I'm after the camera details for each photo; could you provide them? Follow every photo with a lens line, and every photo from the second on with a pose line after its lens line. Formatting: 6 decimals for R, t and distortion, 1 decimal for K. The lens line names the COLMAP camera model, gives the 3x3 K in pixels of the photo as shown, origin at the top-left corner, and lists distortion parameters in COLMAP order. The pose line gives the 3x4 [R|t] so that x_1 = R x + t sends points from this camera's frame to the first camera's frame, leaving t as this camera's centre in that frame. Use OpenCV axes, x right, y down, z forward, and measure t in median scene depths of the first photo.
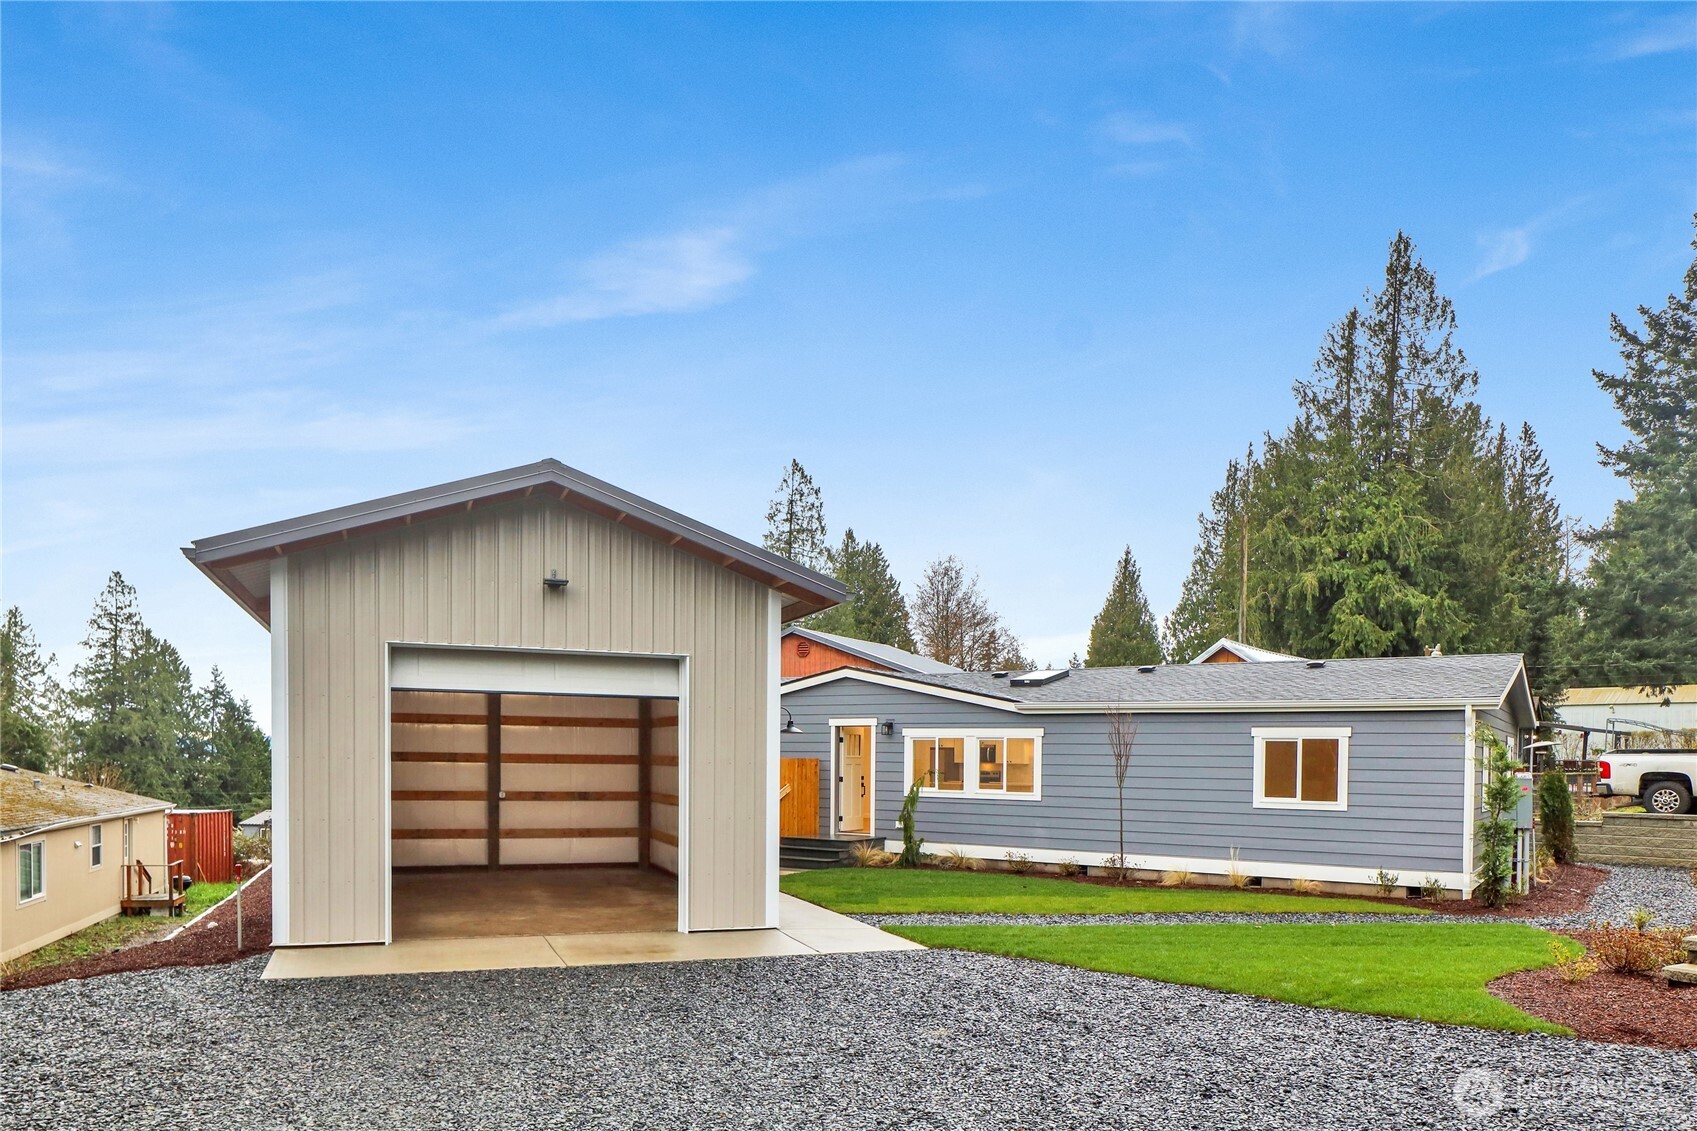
lens RADIAL K [[1176.3, 0, 844.5], [0, 1176.3, 774.1], [0, 0, 1]] dist [-0.004584, 0.003124]
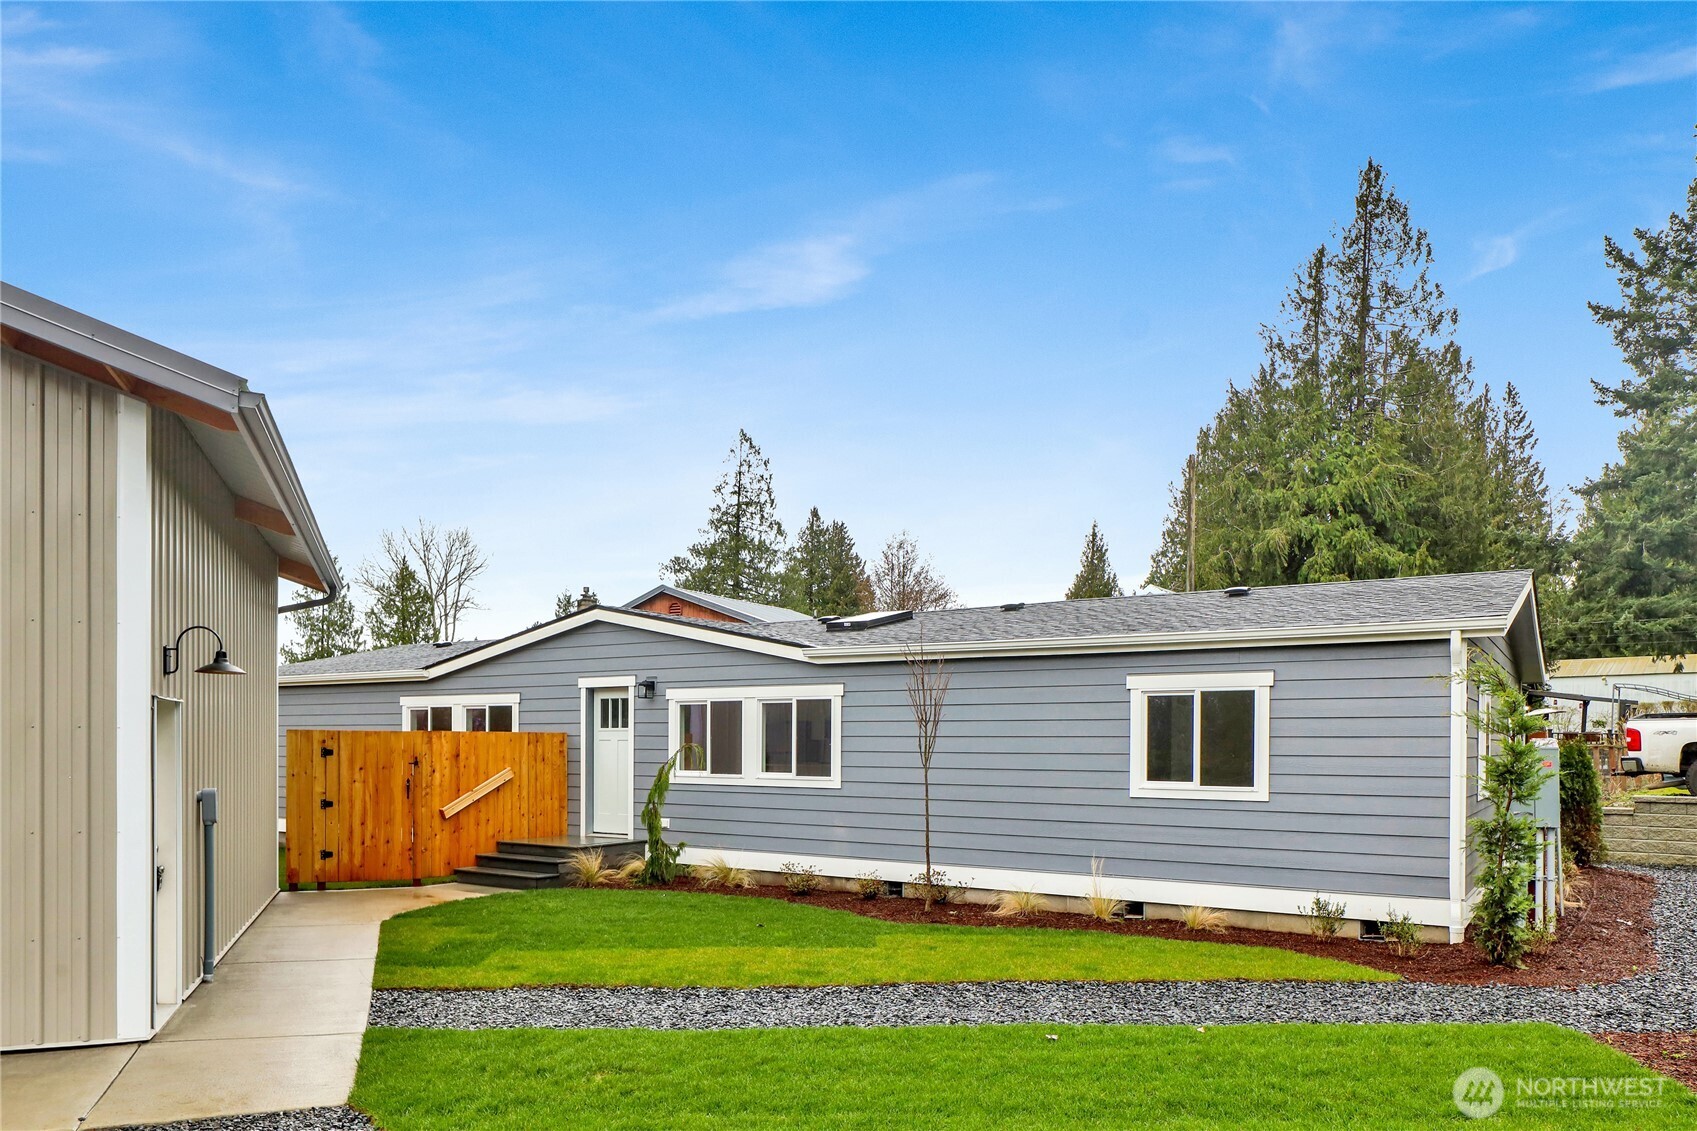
lens RADIAL K [[1153.1, 0, 834.4], [0, 1153.1, 749.3], [0, 0, 1]] dist [-0.007010, -0.000049]
pose [[0.999949, -0.008864, -0.004796, 0.059675], [0.008824, 0.999927, -0.008287, 0.001846], [0.004869, 0.008244, 0.999954, 0.113532]]
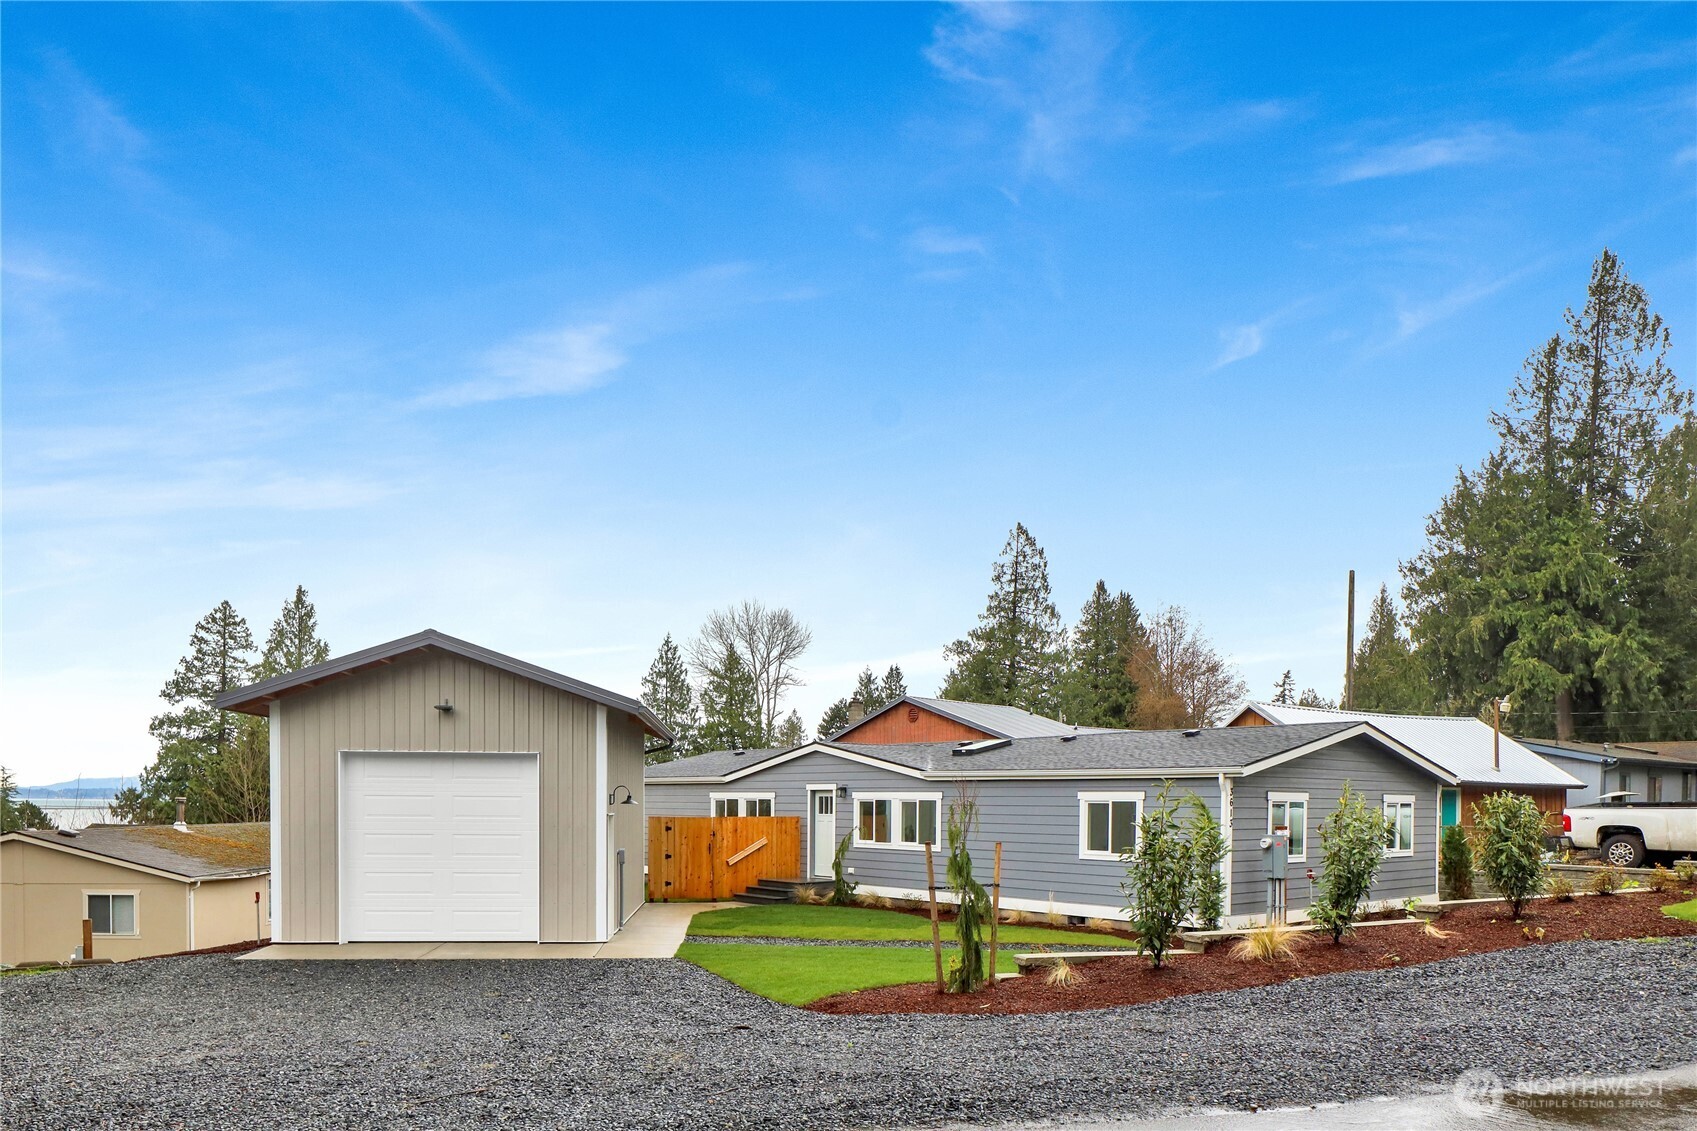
lens RADIAL K [[1150.5, 0, 836.6], [0, 1150.5, 820.2], [0, 0, 1]] dist [-0.004363, -0.001024]
pose [[0.962212, -0.002438, -0.272291, 0.138517], [0.002648, 0.999996, 0.000402, -0.003825], [0.272289, -0.001108, 0.962215, -0.061746]]
